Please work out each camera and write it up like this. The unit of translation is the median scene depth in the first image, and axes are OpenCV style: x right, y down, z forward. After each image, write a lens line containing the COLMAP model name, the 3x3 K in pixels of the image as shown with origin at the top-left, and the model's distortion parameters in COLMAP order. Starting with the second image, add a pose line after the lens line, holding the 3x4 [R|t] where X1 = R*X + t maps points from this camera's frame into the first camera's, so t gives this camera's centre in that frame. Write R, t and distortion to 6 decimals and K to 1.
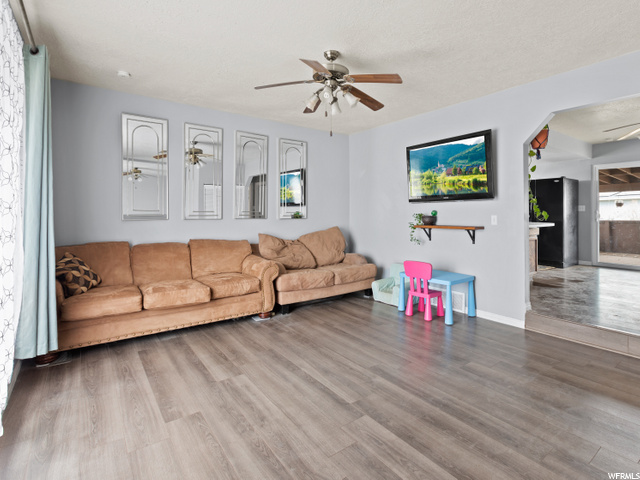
lens RADIAL K [[330.2, 0, 337.8], [0, 330.2, 214.6], [0, 0, 1]] dist [-0.001394, 0.000144]
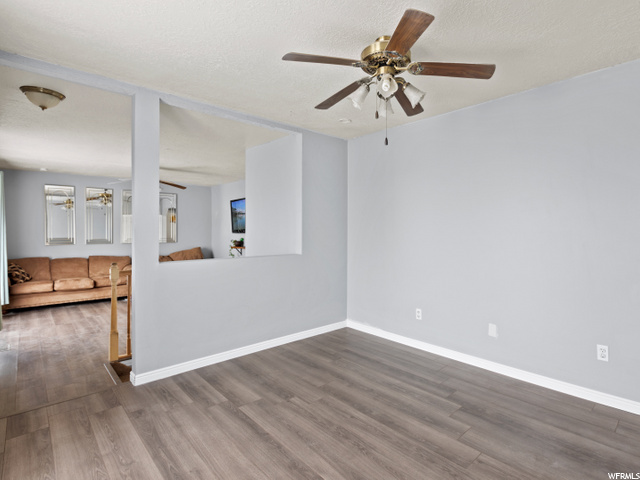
lens RADIAL K [[328.3, 0, 309.5], [0, 328.3, 235.8], [0, 0, 1]] dist [0.029997, 0.000010]
pose [[0.998620, -0.002967, 0.052427, 0.799948], [0.002633, 0.999976, 0.006432, -0.049072], [-0.052444, -0.006285, 0.998604, -1.035673]]
